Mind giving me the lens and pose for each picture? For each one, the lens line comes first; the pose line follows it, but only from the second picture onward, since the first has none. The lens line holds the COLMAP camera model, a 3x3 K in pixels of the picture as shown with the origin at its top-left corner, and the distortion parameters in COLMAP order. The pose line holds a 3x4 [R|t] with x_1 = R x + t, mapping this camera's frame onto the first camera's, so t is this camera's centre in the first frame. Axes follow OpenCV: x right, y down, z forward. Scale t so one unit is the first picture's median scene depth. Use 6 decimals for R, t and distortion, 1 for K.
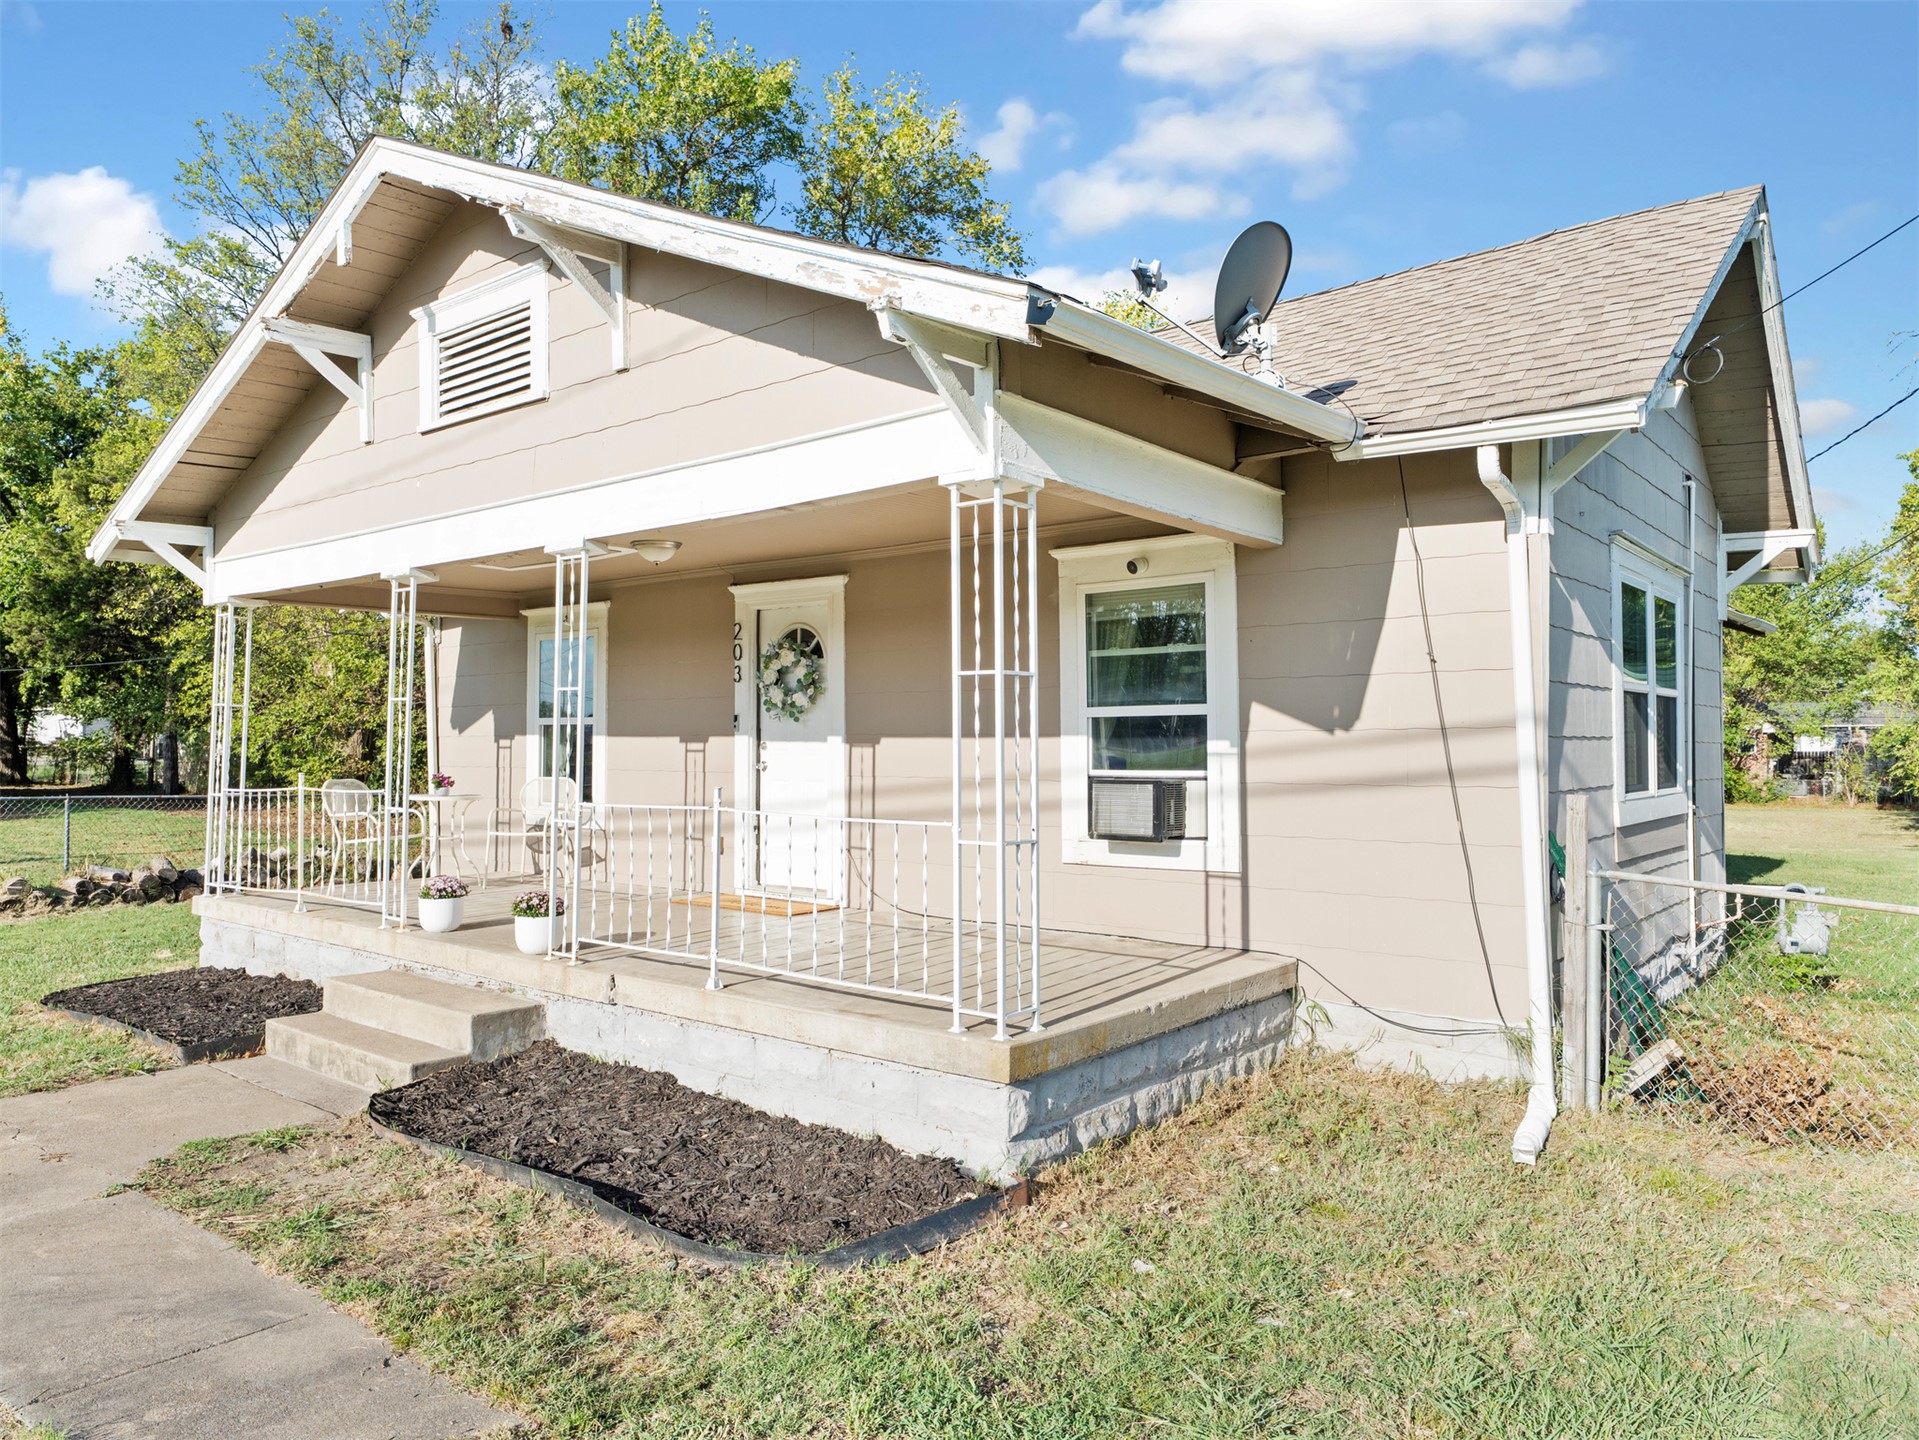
lens RADIAL K [[1292.5, 0, 959.5], [0, 1292.5, 720.0], [0, 0, 1]] dist [-0.004037, -0.000506]
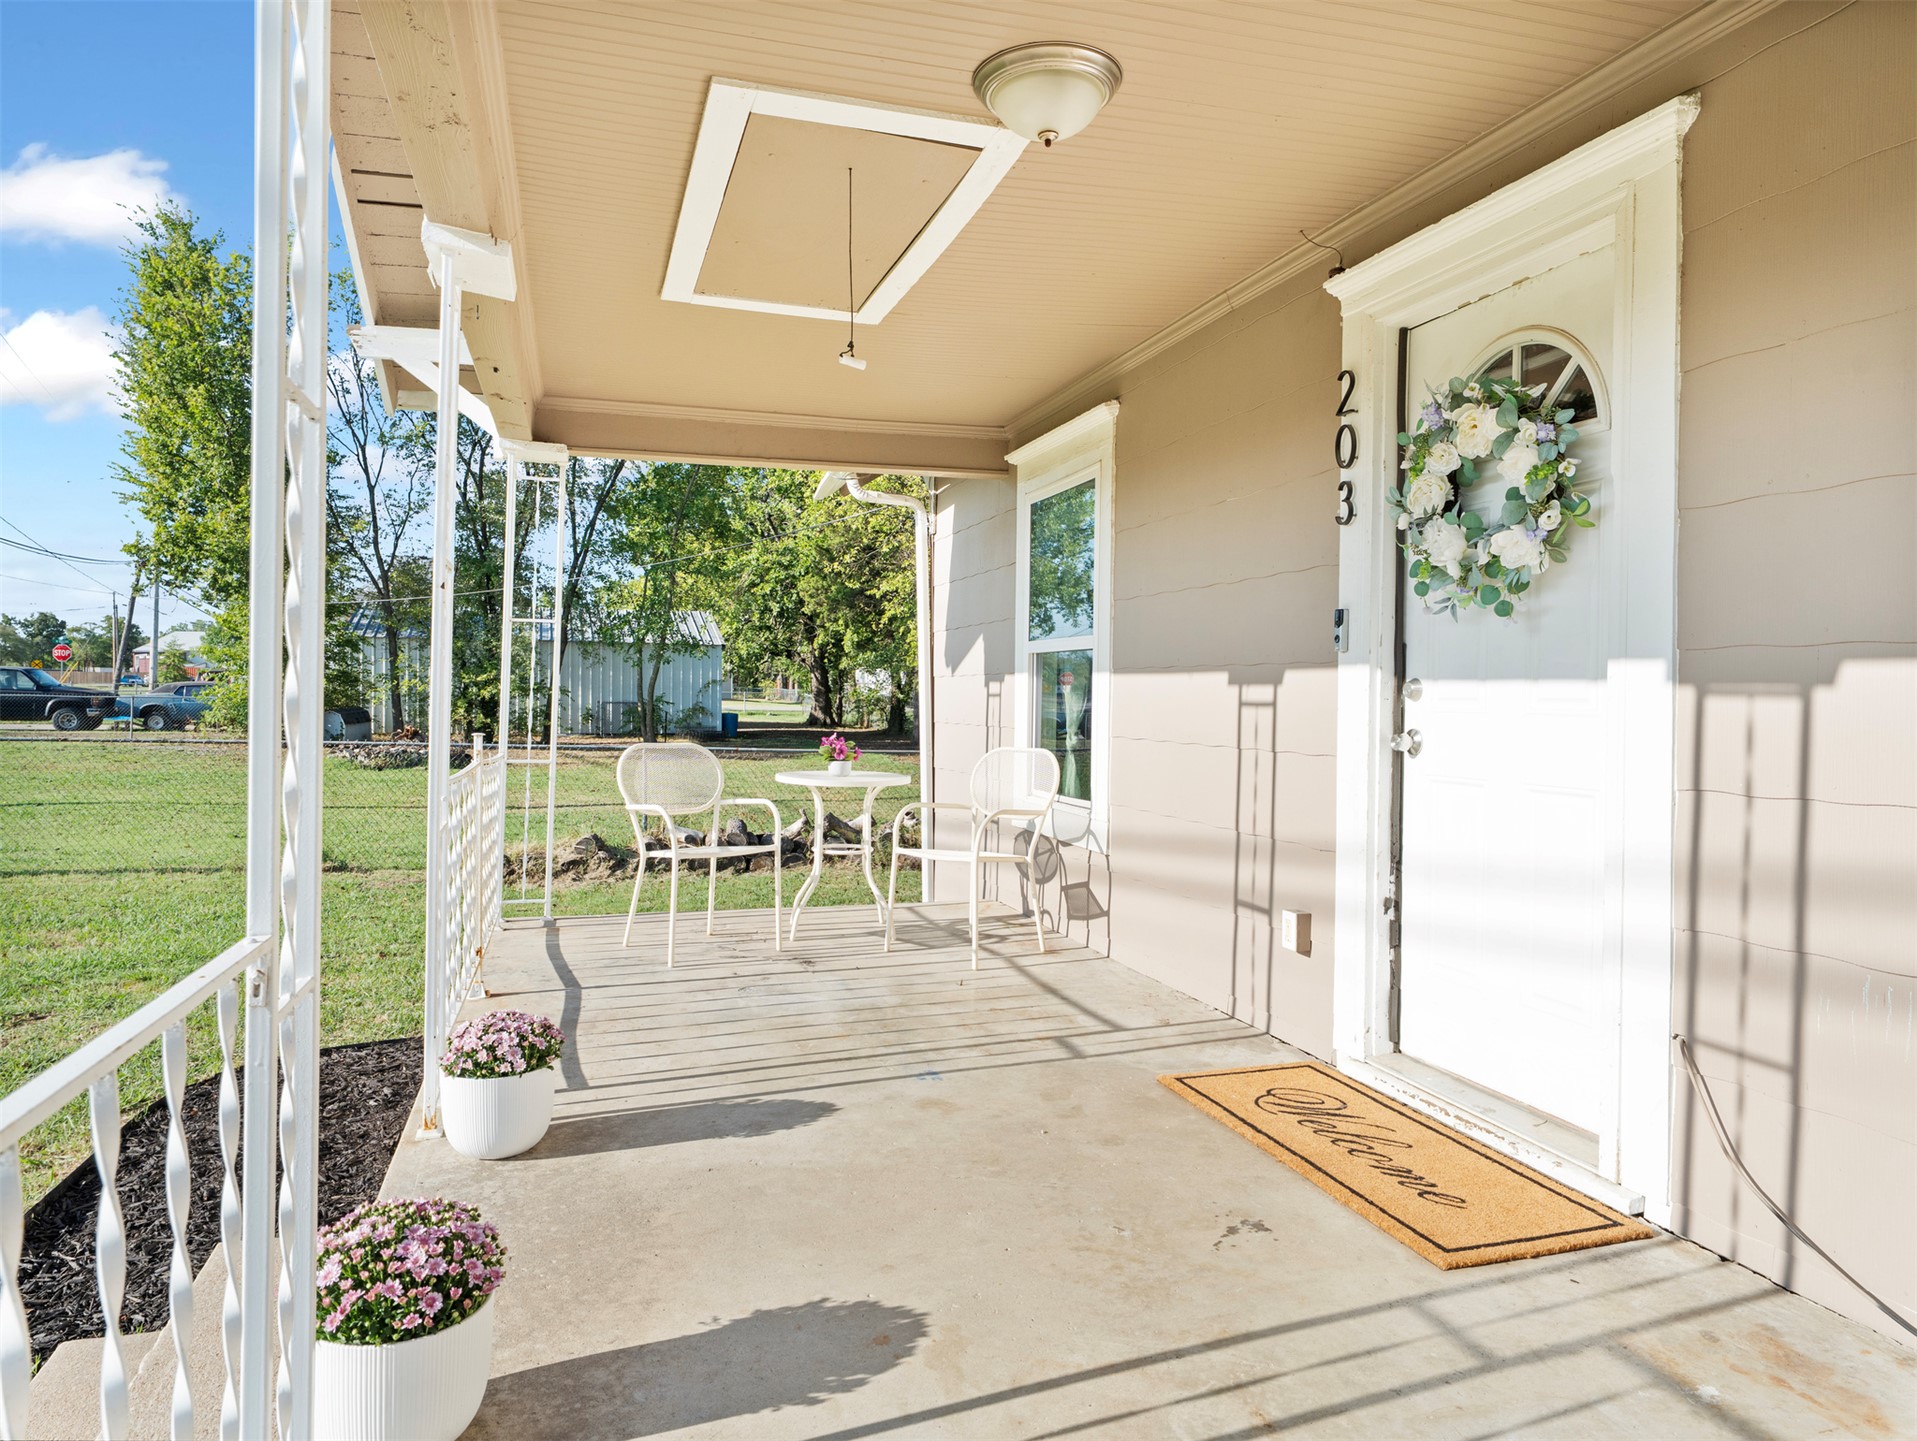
lens RADIAL K [[1200.1, 0, 958.5], [0, 1200.1, 720.5], [0, 0, 1]] dist [-0.051459, 0.001358]
pose [[0.830855, 0.021067, -0.556090, -0.072581], [-0.001001, 0.999338, 0.036363, 0.016317], [0.556488, -0.029656, 0.830326, 0.666574]]
